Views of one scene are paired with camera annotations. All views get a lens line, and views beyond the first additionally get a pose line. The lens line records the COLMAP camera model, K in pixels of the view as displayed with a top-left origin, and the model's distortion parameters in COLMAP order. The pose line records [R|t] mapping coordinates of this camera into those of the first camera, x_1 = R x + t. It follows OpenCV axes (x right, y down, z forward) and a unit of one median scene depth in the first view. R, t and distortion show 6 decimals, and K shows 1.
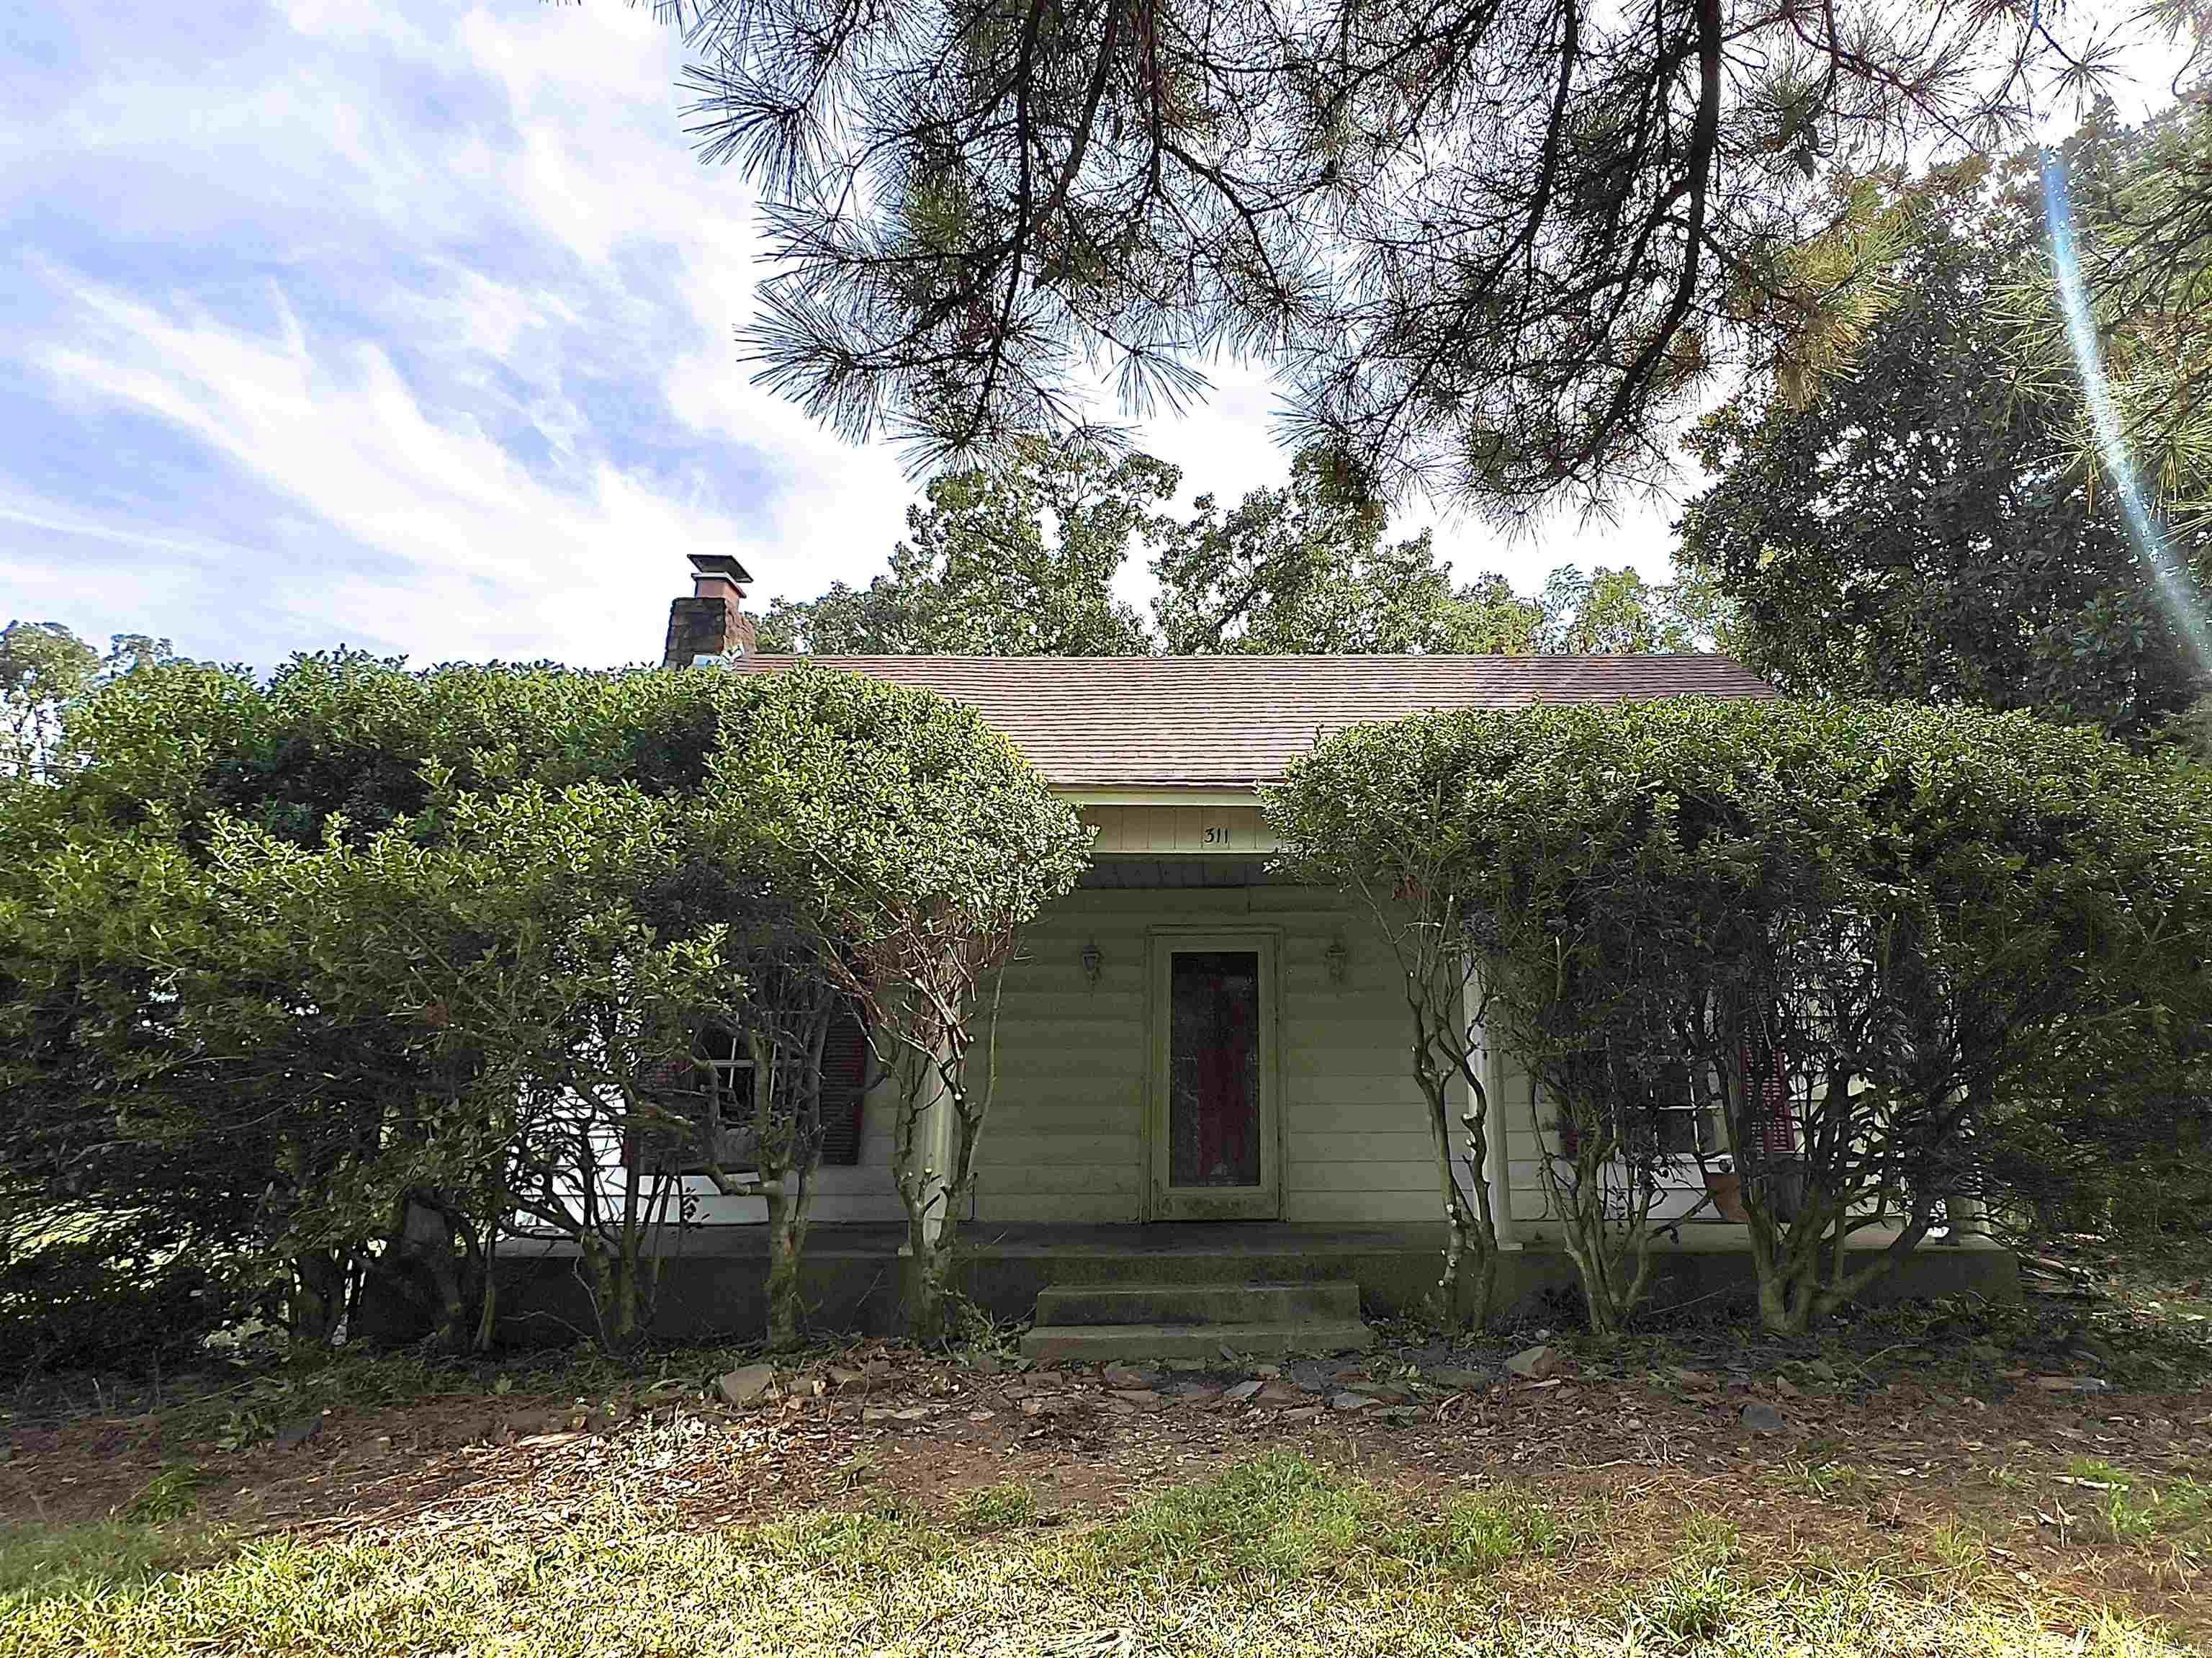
lens RADIAL K [[1189.3, 0, 1272.6], [0, 1189.3, 827.7], [0, 0, 1]] dist [-0.001265, 0.000549]
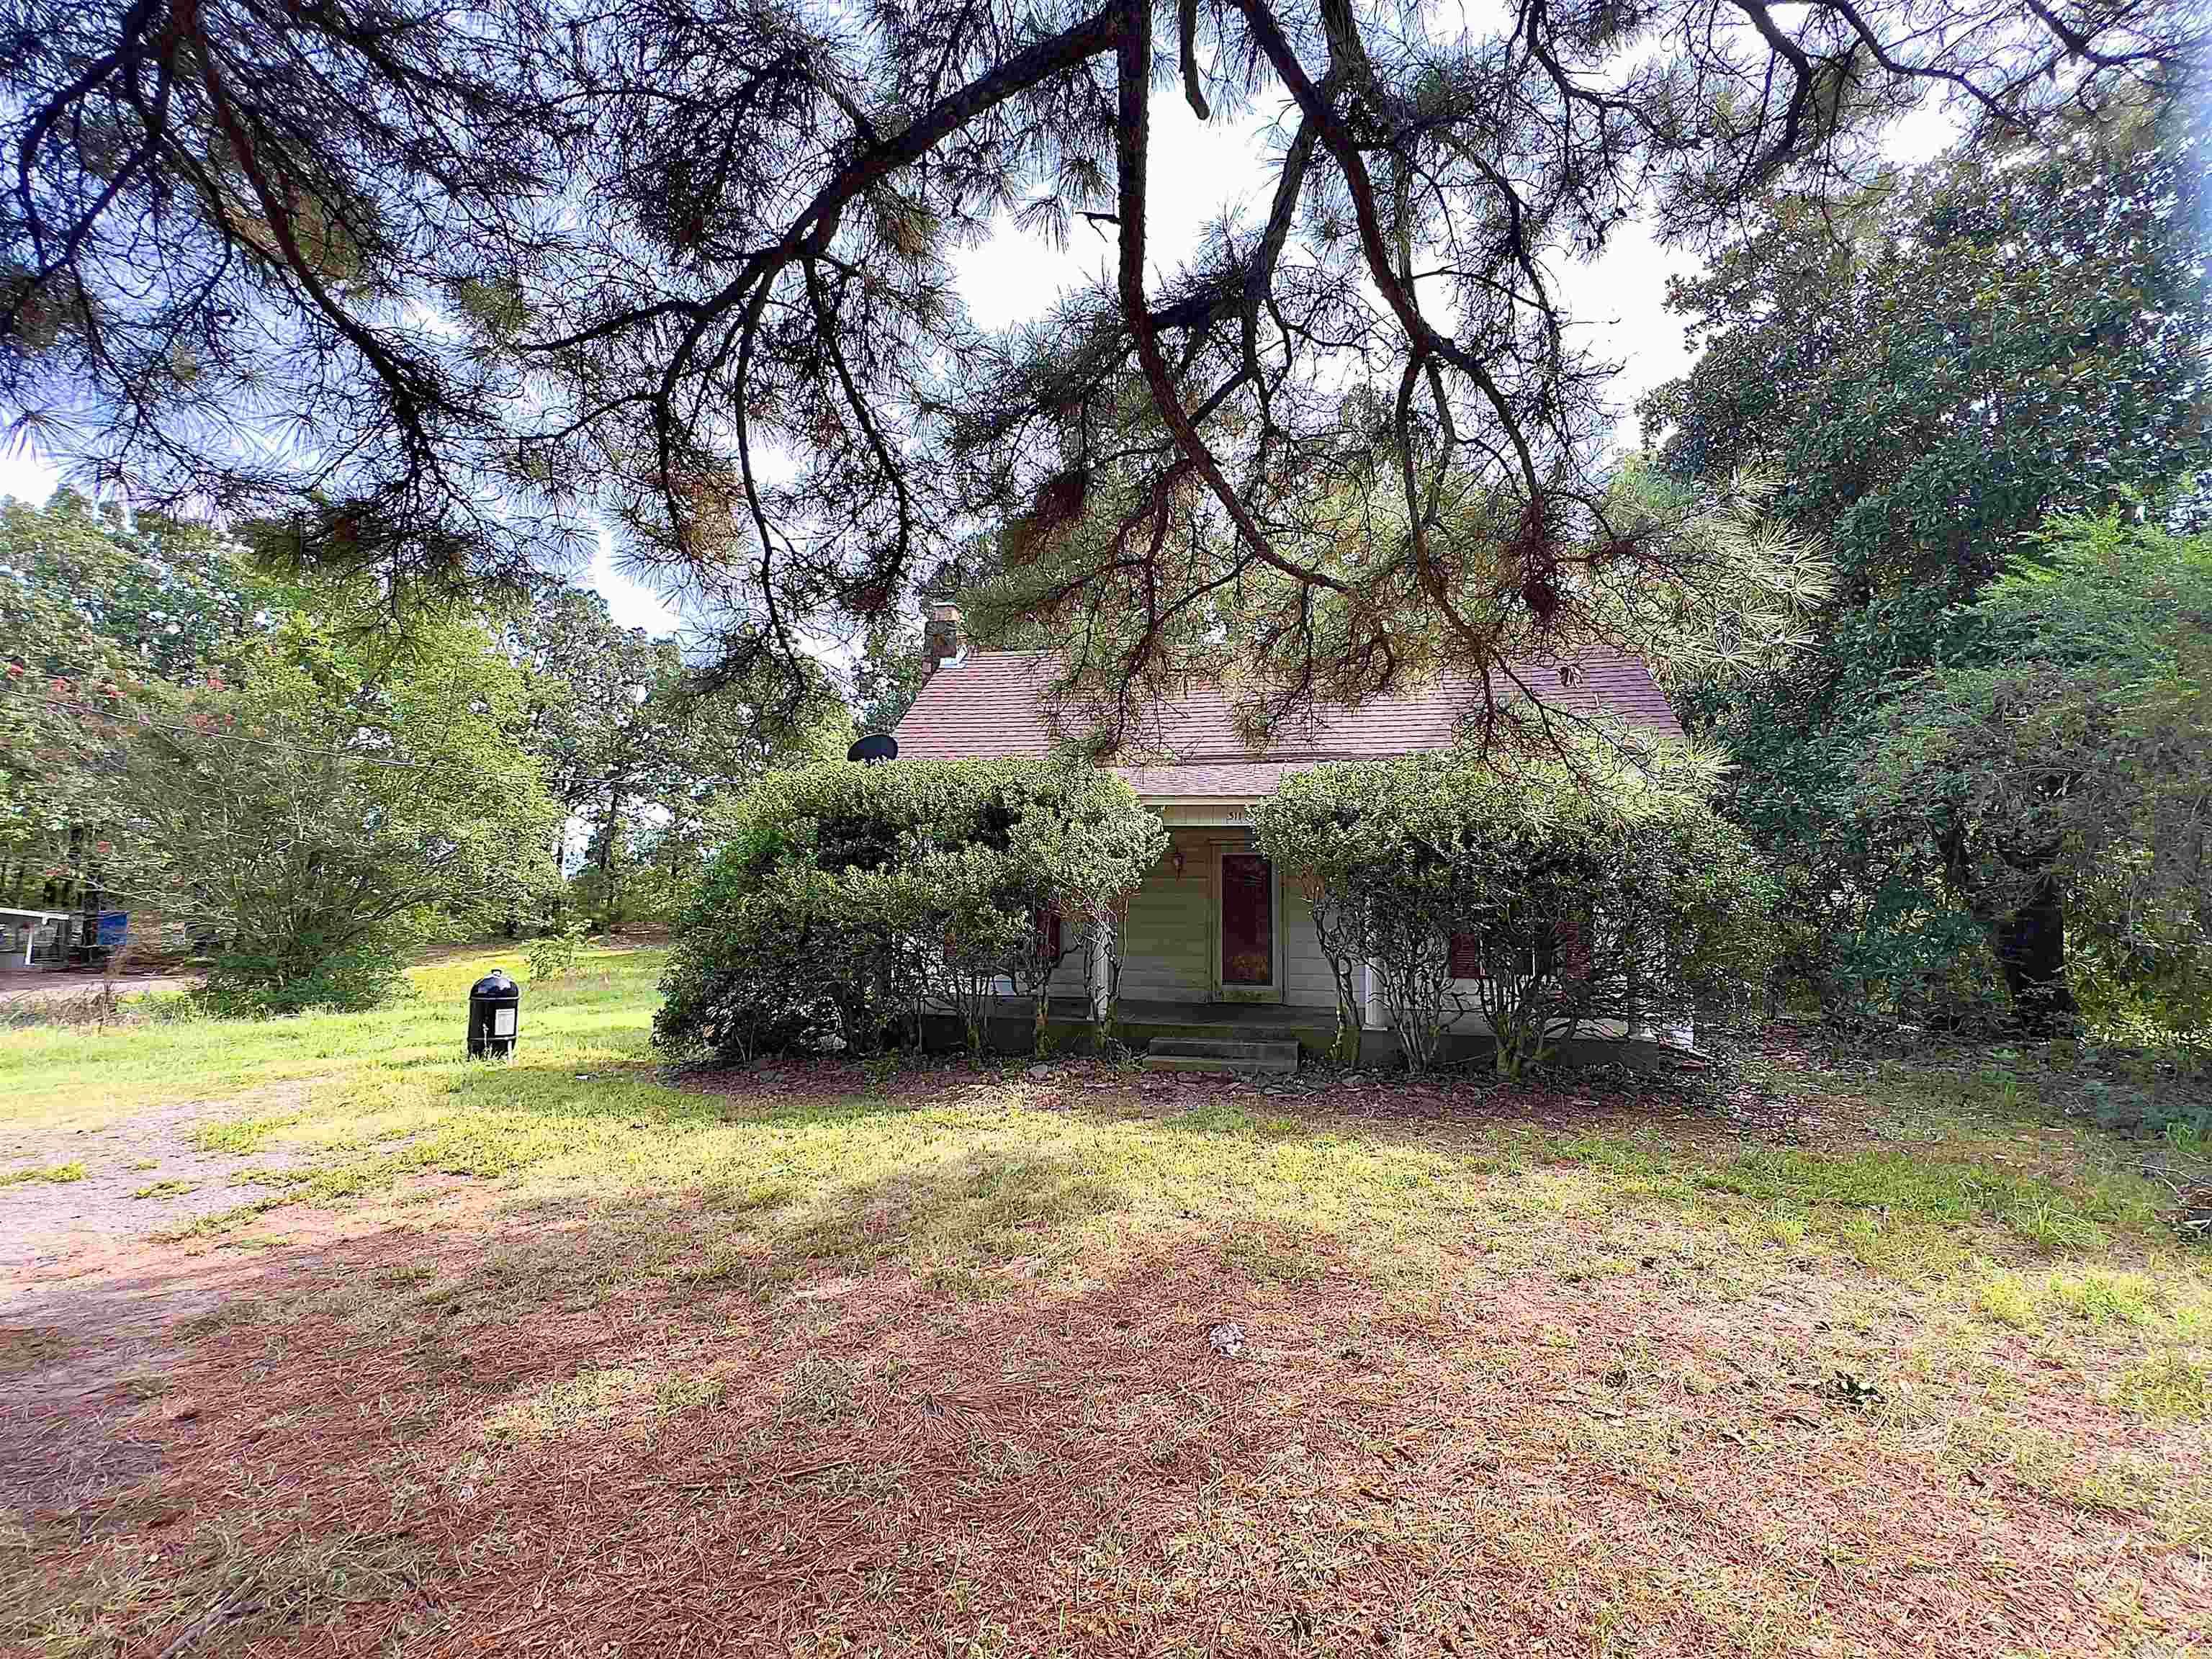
lens RADIAL K [[1024.0, 0, 1106.0], [0, 1024.0, 829.5], [0, 0, 1]] dist [-0.001722, -0.000723]
pose [[0.970000, -0.003266, -0.243081, 0.214235], [0.048207, 0.982637, 0.179164, -0.388174], [0.238275, -0.185508, 0.953316, -0.870494]]
